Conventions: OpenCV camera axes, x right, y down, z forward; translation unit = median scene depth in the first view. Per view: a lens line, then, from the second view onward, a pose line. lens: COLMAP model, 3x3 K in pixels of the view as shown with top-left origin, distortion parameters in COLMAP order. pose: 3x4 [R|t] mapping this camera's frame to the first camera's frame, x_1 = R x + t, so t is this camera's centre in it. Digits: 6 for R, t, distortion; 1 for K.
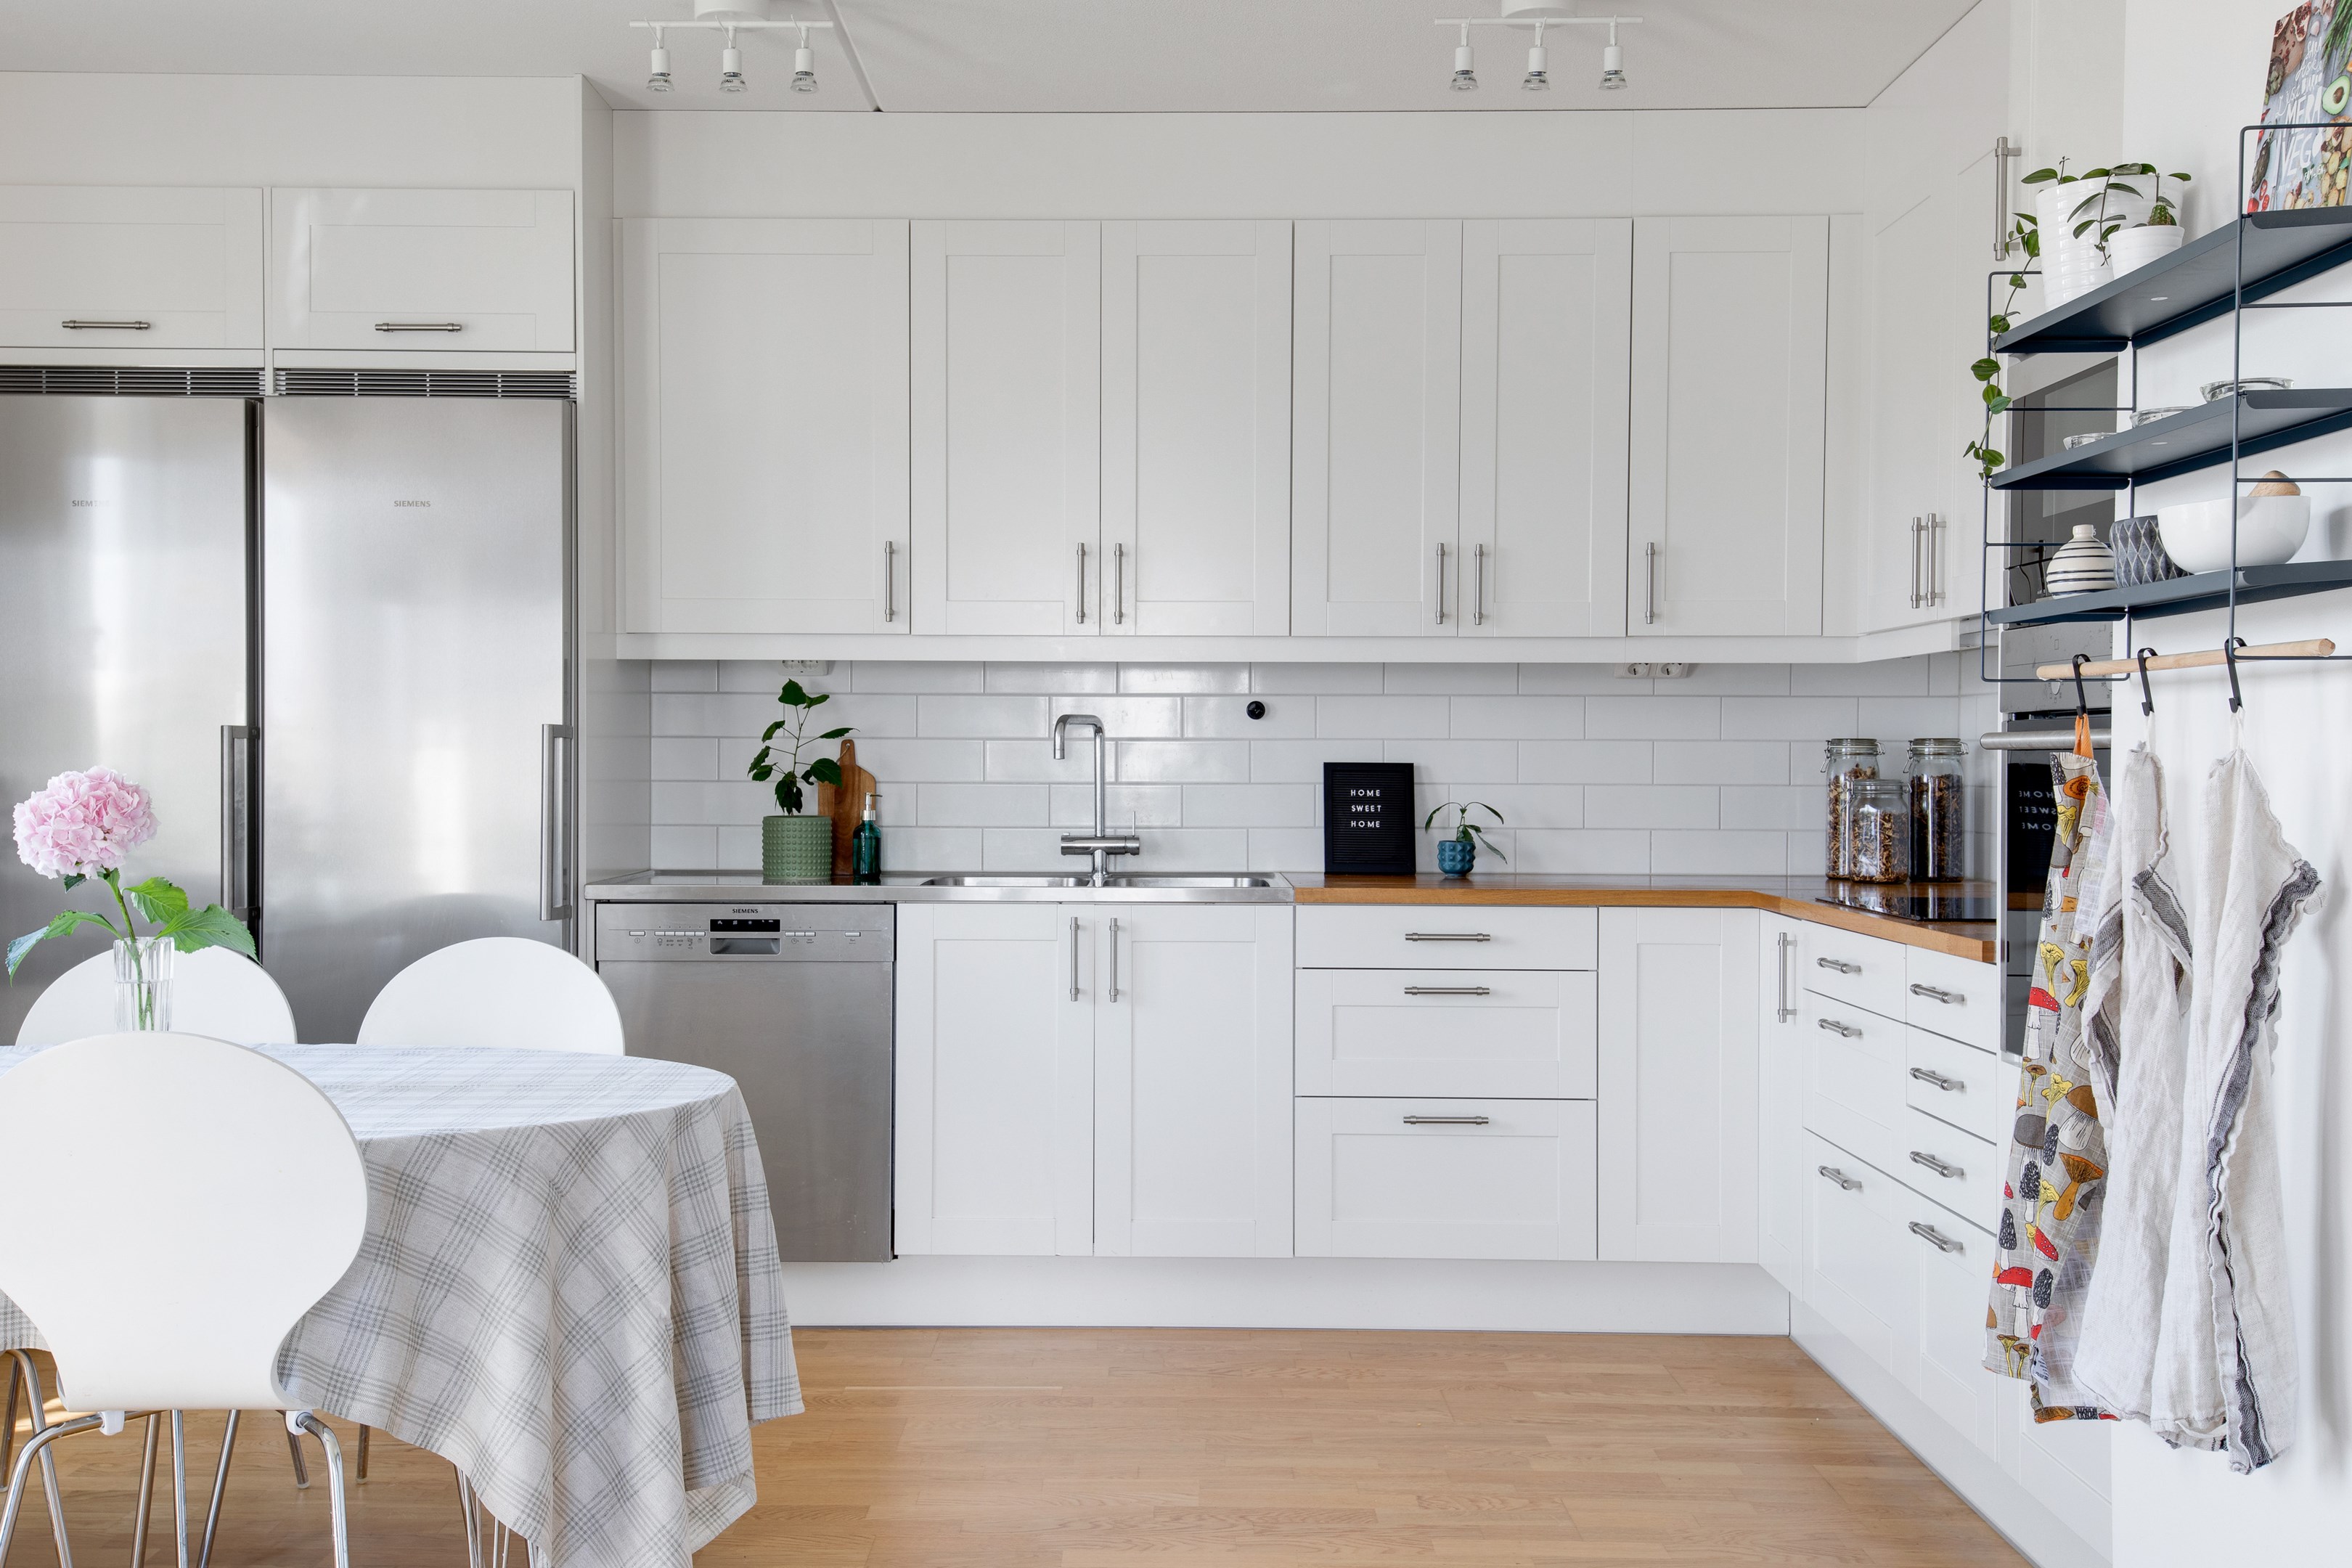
lens RADIAL K [[2349.3, 0, 1128.3], [0, 2349.3, 772.7], [0, 0, 1]] dist [0.075468, 0.000000]
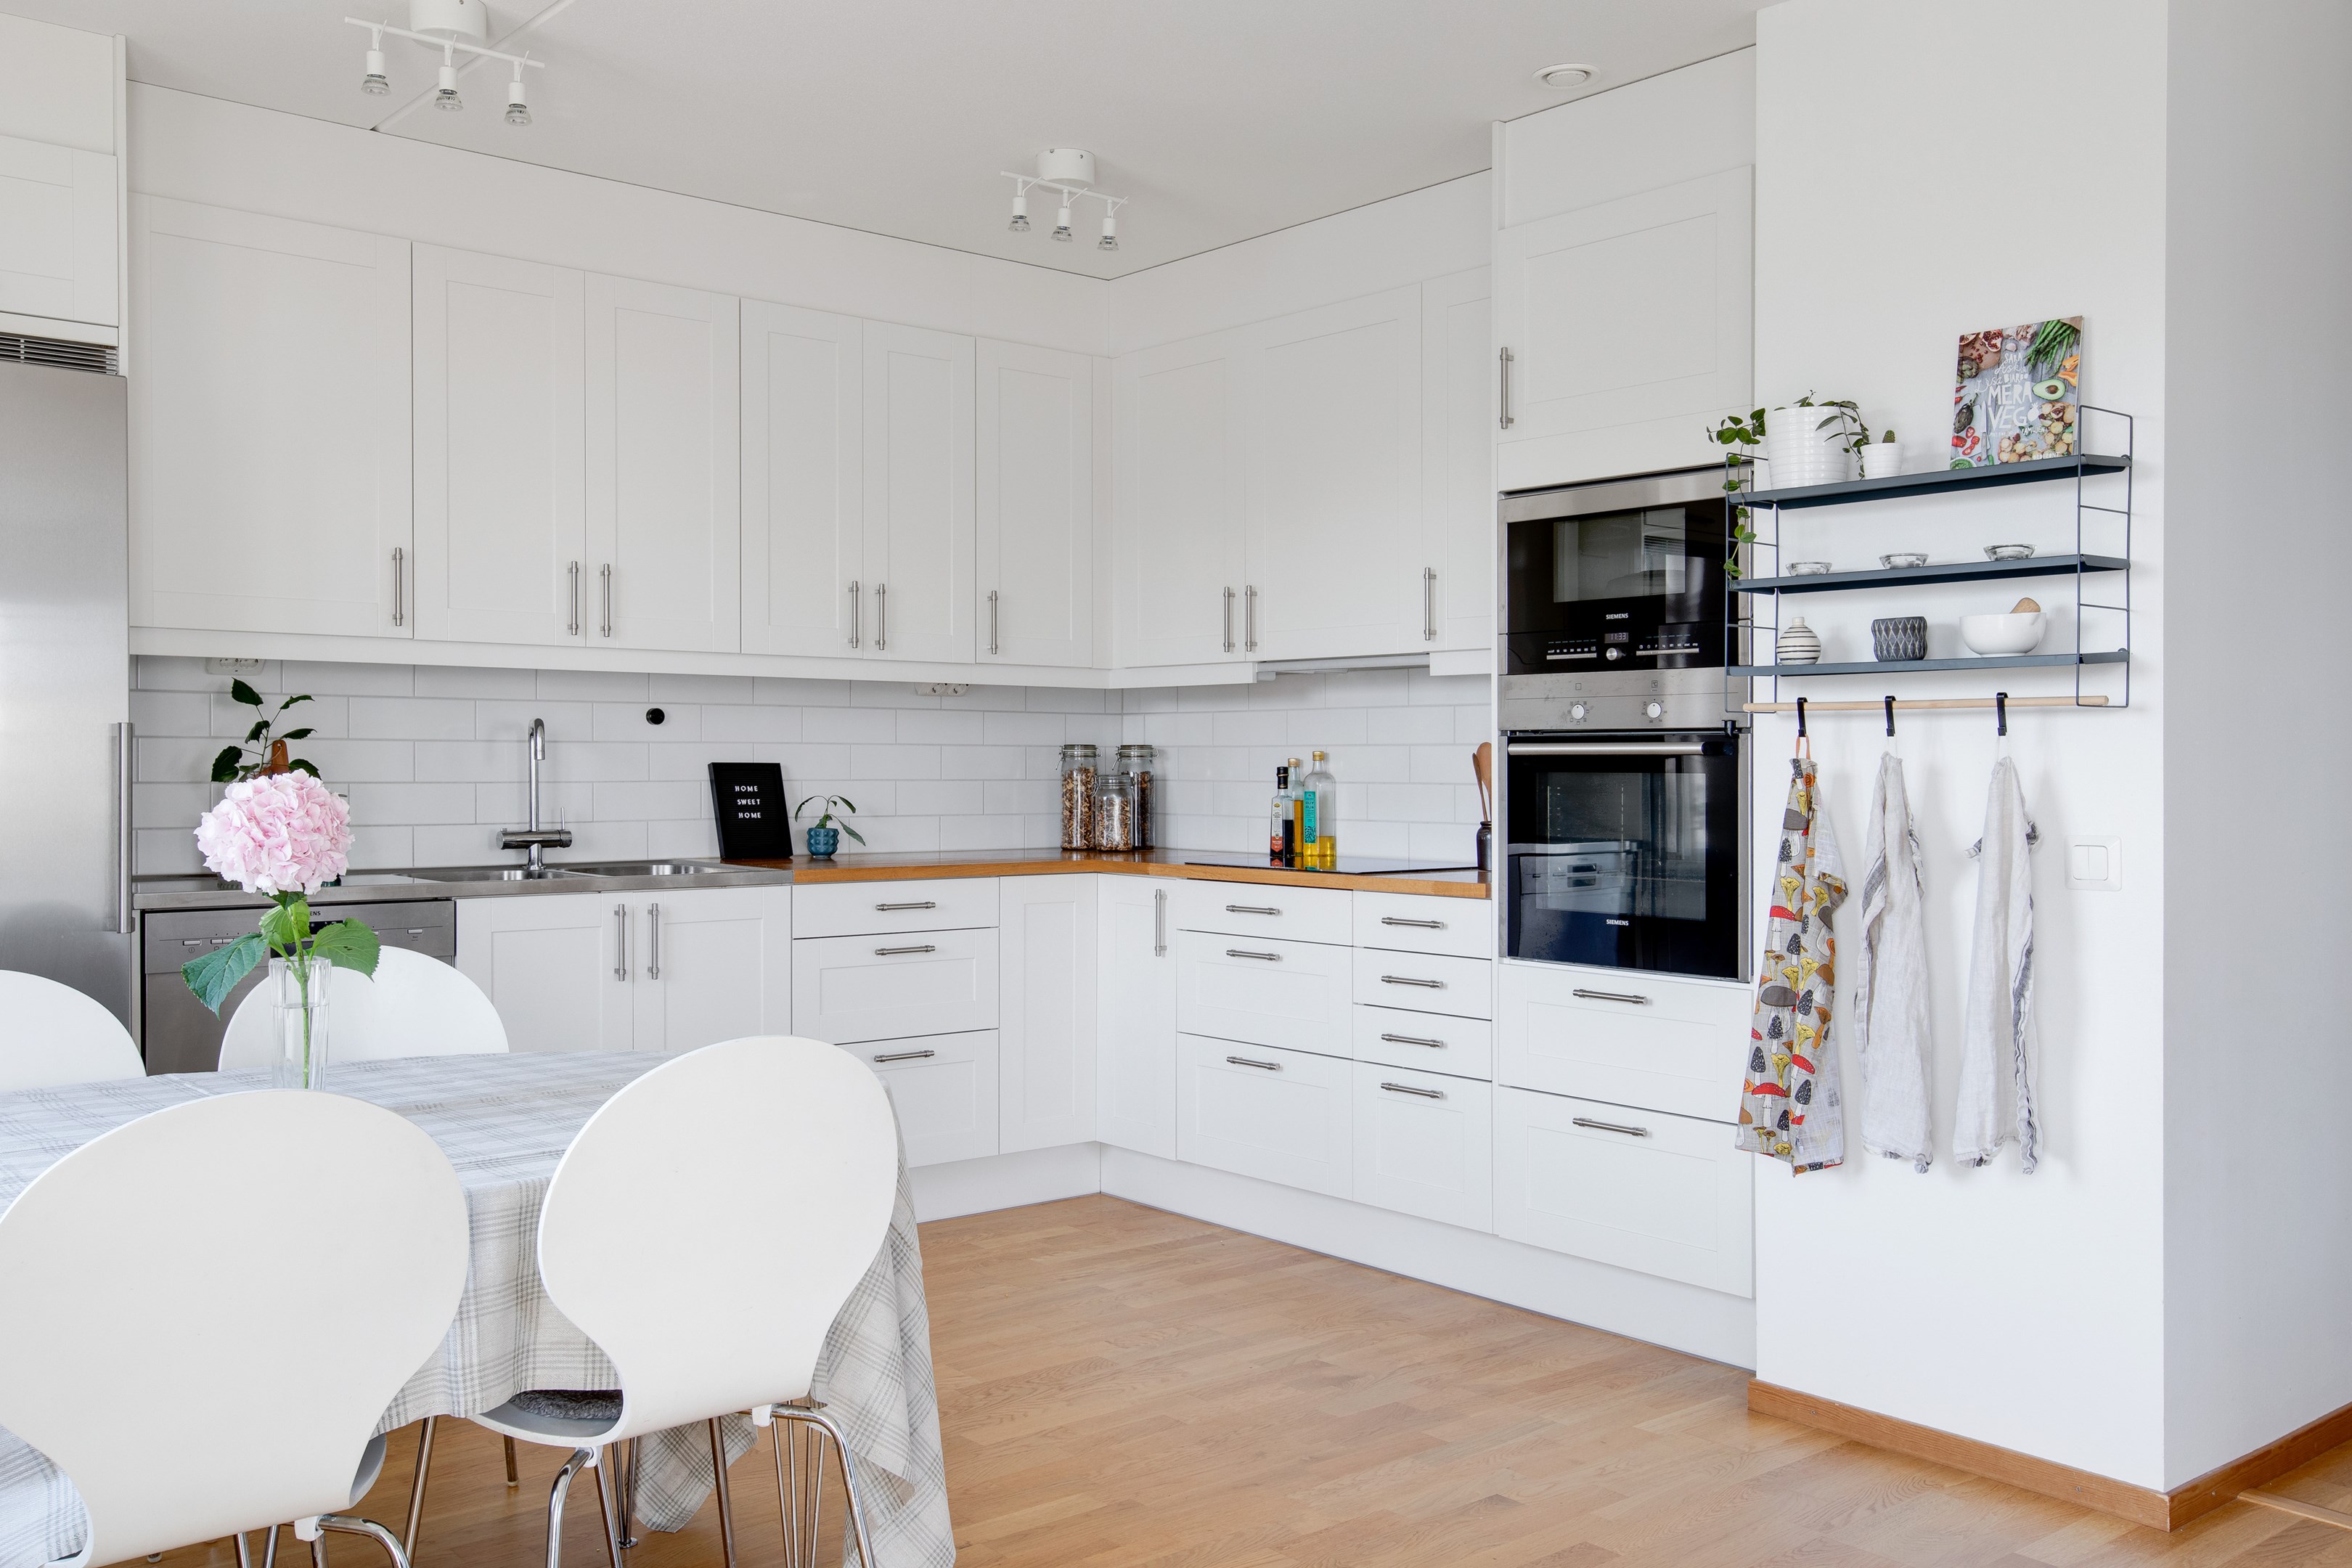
lens RADIAL K [[1963.0, 0, 1137.4], [0, 1963.0, 747.7], [0, 0, 1]] dist [0.034994, 0.001010]
pose [[0.772170, 0.004726, 0.635399, -0.421268], [0.002204, 0.999946, -0.010116, -0.001619], [-0.635413, 0.009212, 0.772118, 0.134679]]
